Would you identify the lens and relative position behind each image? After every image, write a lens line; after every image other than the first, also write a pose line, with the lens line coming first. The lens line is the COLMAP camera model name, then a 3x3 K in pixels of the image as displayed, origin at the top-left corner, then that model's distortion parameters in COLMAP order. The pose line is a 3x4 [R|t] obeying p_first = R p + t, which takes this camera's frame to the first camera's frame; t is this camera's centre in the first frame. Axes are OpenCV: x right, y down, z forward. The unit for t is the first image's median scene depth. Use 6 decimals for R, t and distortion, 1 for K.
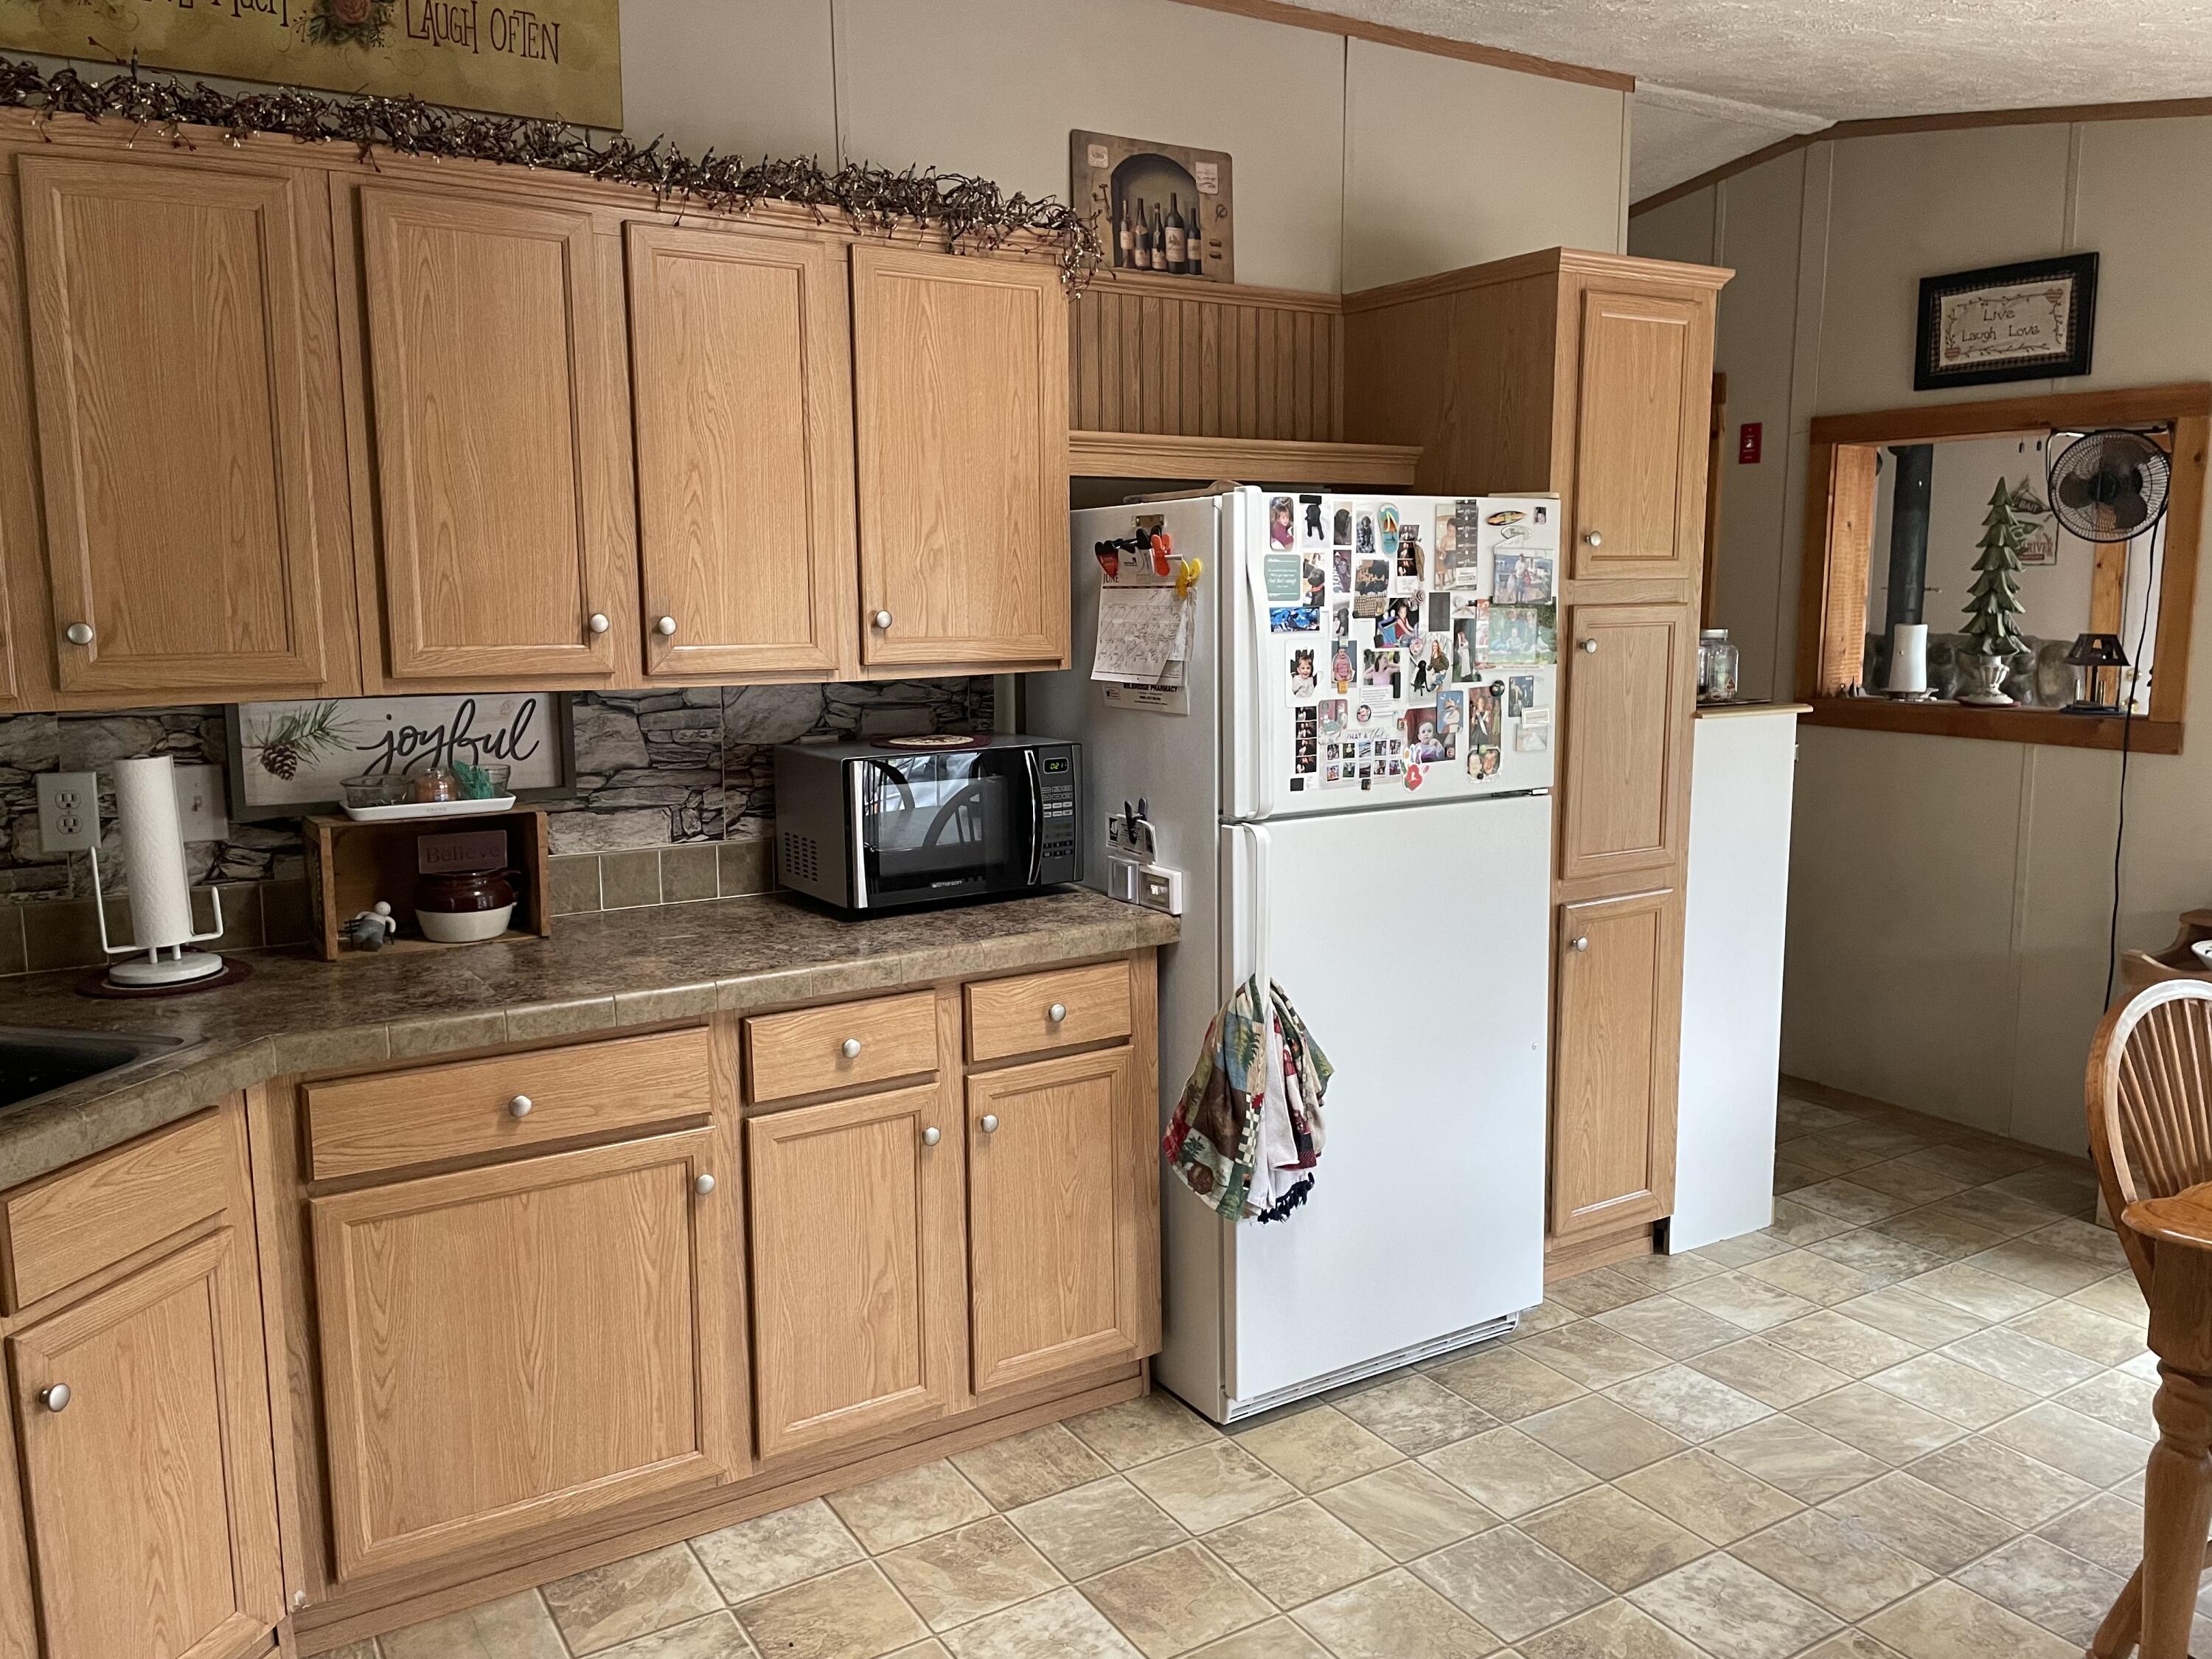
lens RADIAL K [[1668.0, 0, 1109.5], [0, 1668.0, 806.7], [0, 0, 1]] dist [0.102895, -0.131004]
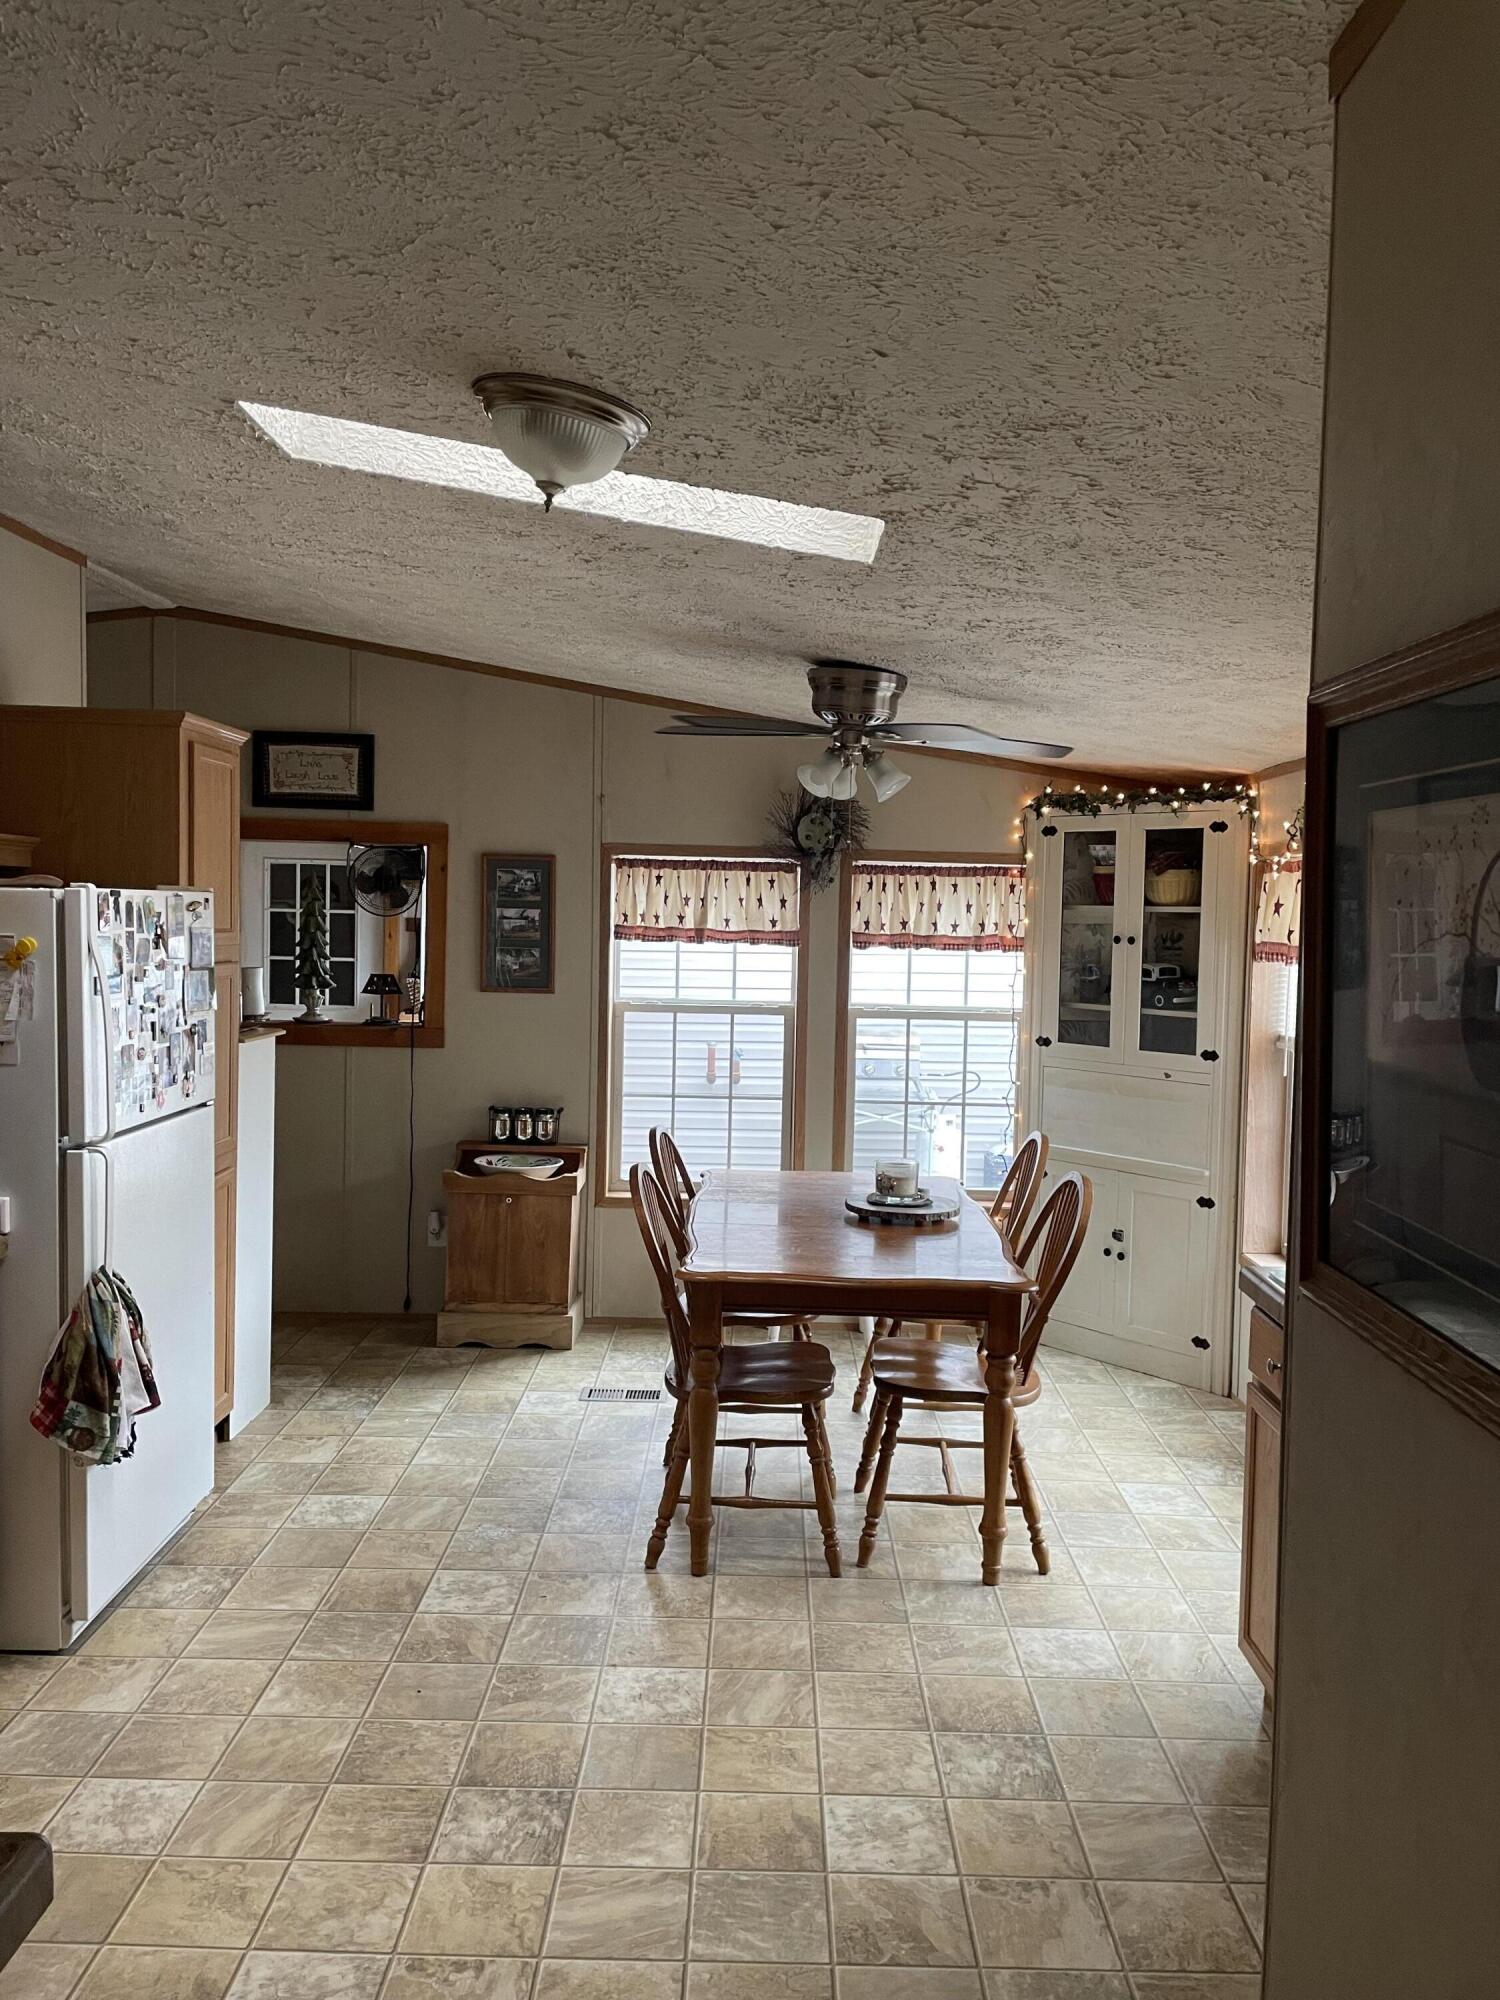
lens RADIAL K [[1508.1, 0, 750.0], [0, 1508.1, 1000.0], [0, 0, 1]] dist [0.102895, -0.131004]
pose [[0.537833, -0.034960, 0.842326, -0.565701], [0.091033, 0.995706, -0.016800, -0.032626], [-0.838122, 0.085715, 0.538707, -0.043746]]
